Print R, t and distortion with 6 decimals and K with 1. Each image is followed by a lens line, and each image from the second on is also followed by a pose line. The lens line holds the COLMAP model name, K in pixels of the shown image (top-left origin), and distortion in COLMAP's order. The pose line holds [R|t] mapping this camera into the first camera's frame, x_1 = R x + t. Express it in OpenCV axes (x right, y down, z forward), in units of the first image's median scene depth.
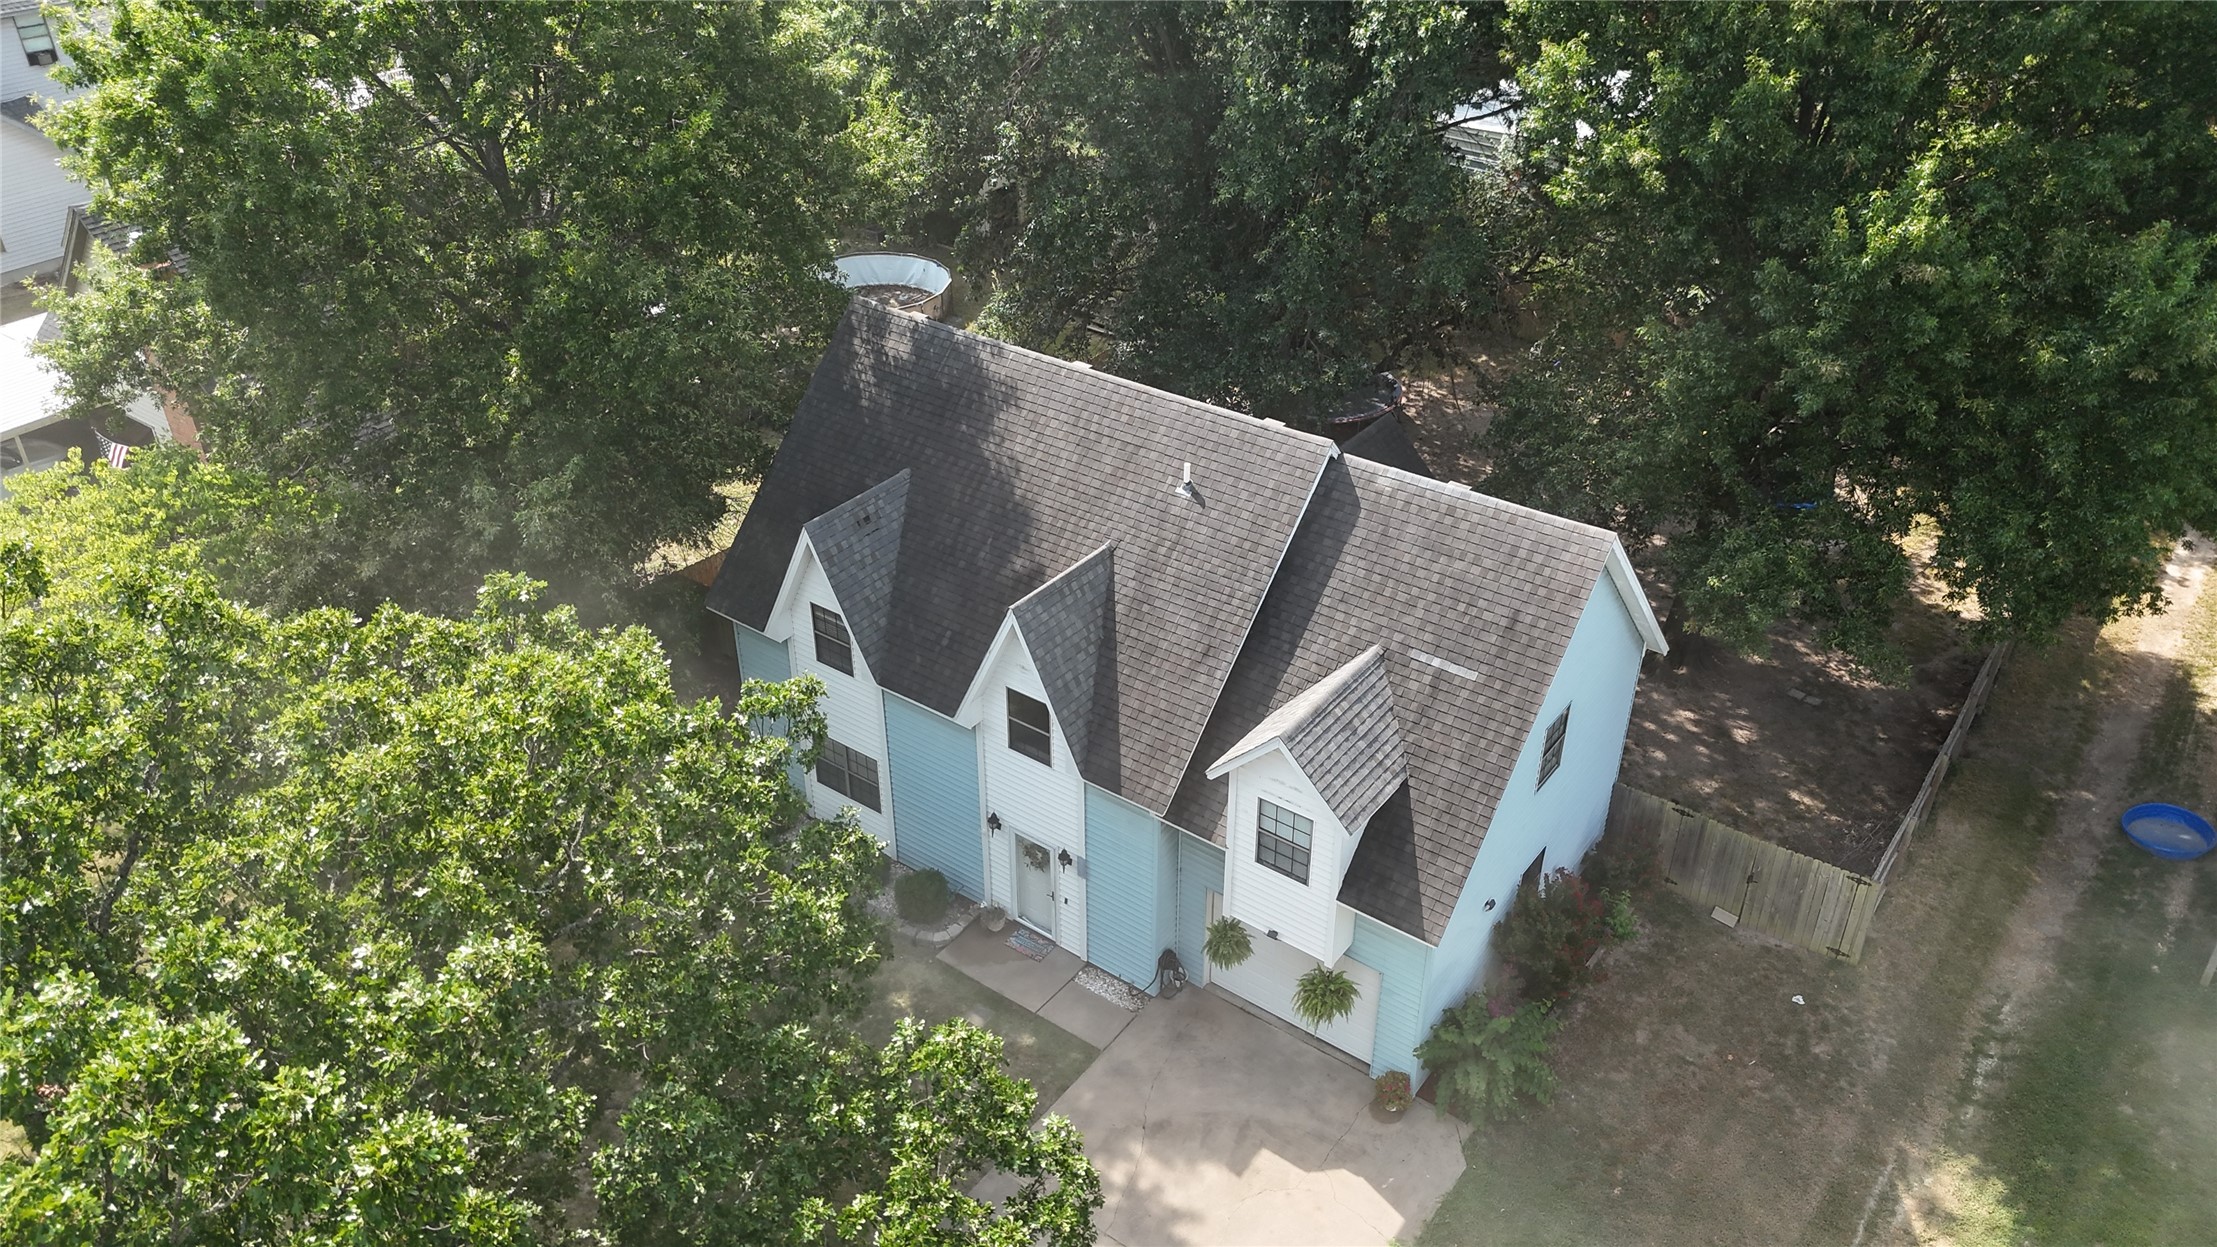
lens RADIAL K [[1639.9, 0, 1108.5], [0, 1639.9, 623.5], [0, 0, 1]] dist [0.086753, -0.085587]
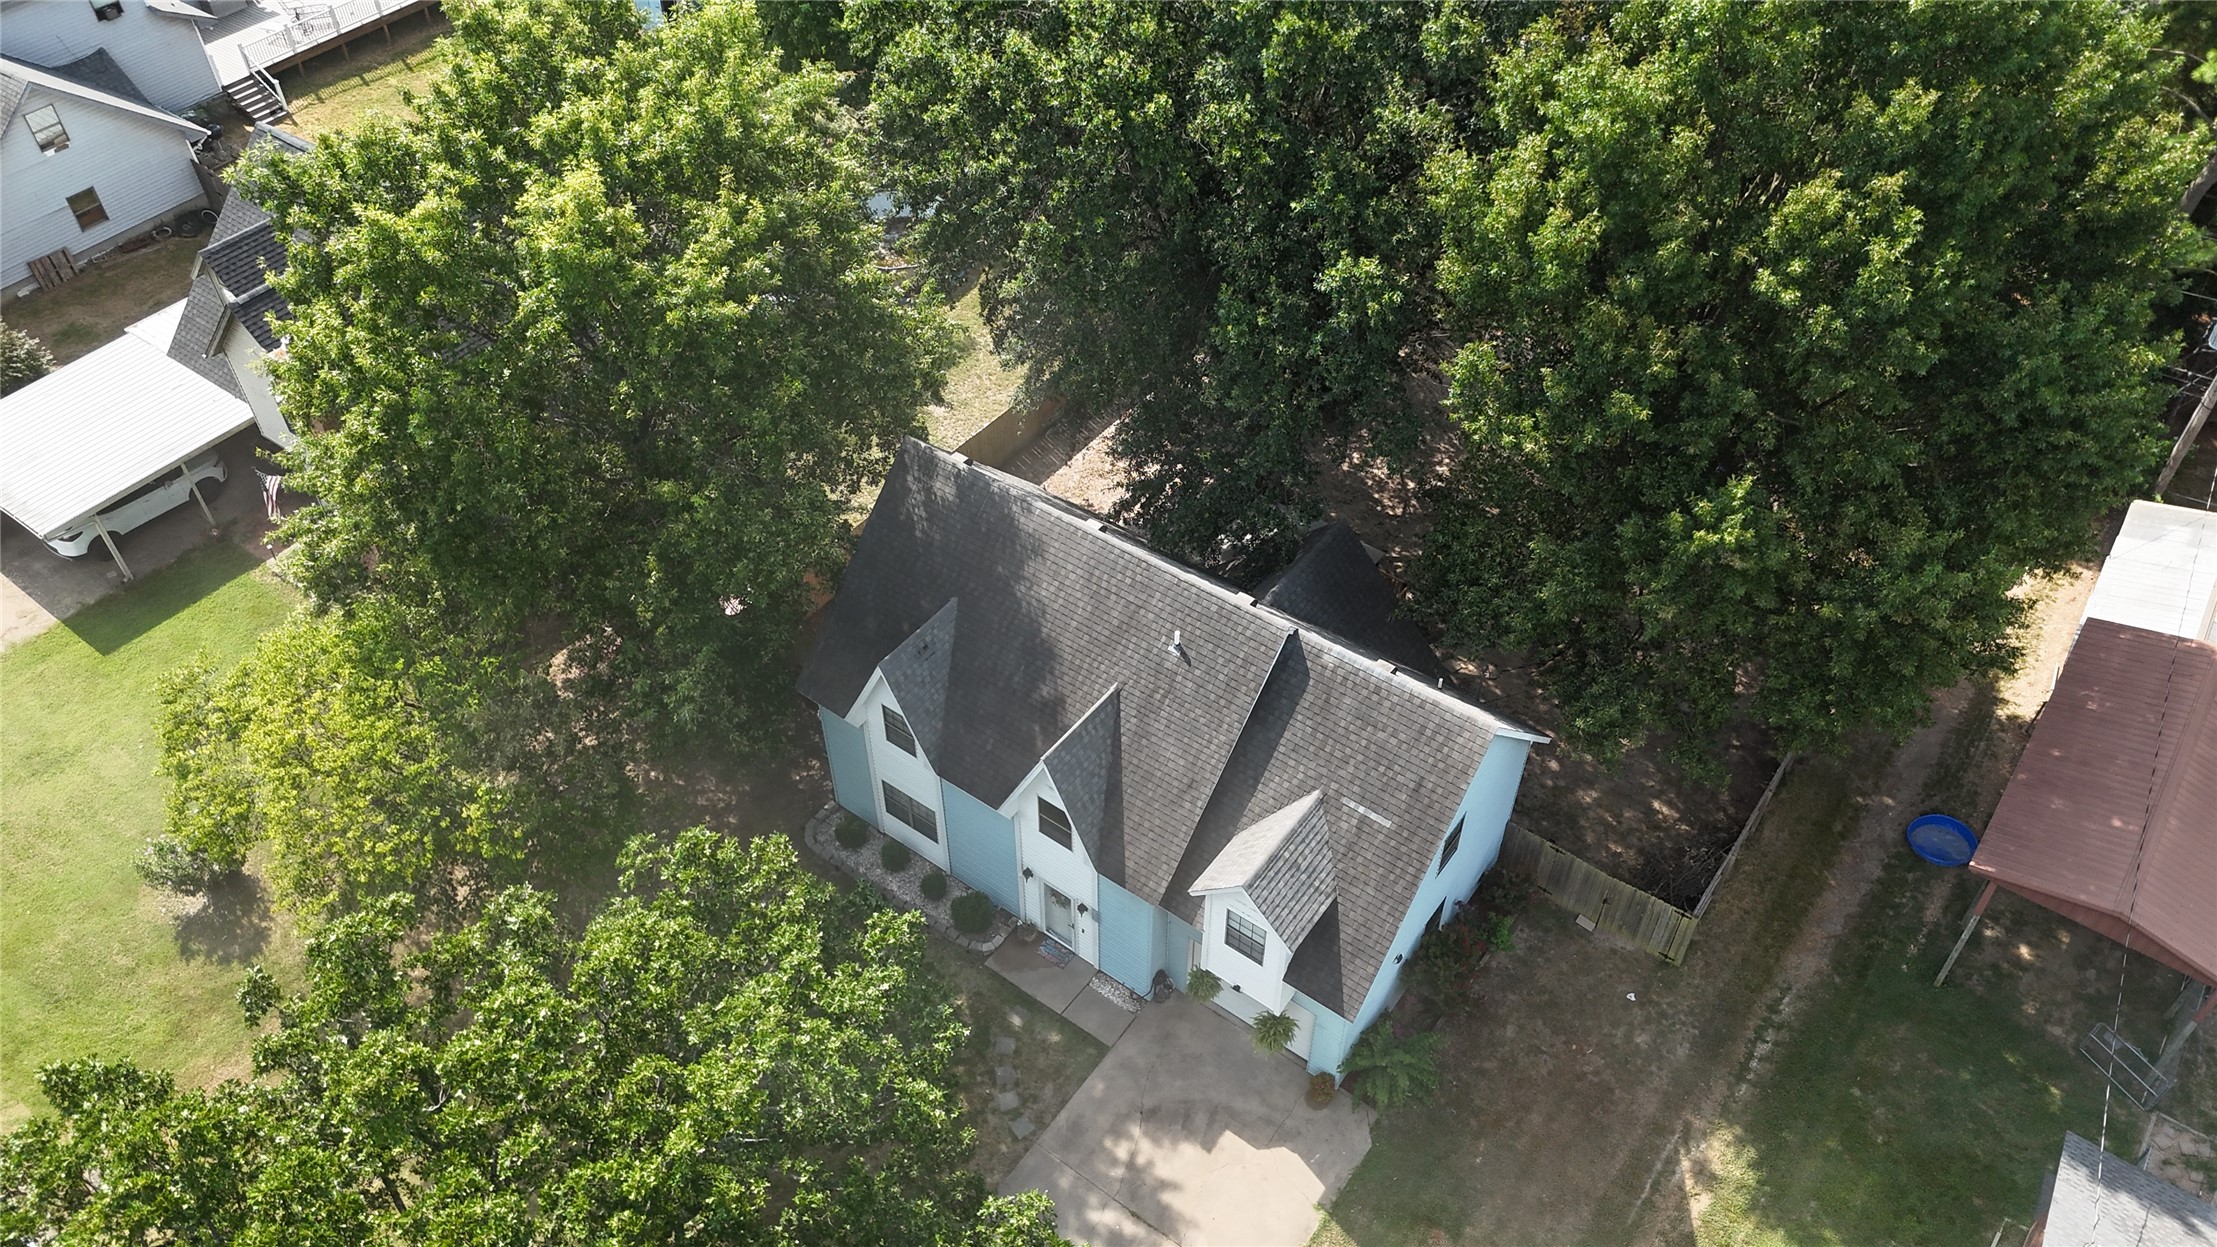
lens RADIAL K [[1635.2, 0, 1112.2], [0, 1635.2, 622.2], [0, 0, 1]] dist [0.071965, -0.073999]
pose [[0.999999, 0.000060, 0.001354, -0.004697], [-0.000353, 0.976156, 0.217069, -0.389601], [-0.001308, -0.217069, 0.976155, -0.250422]]
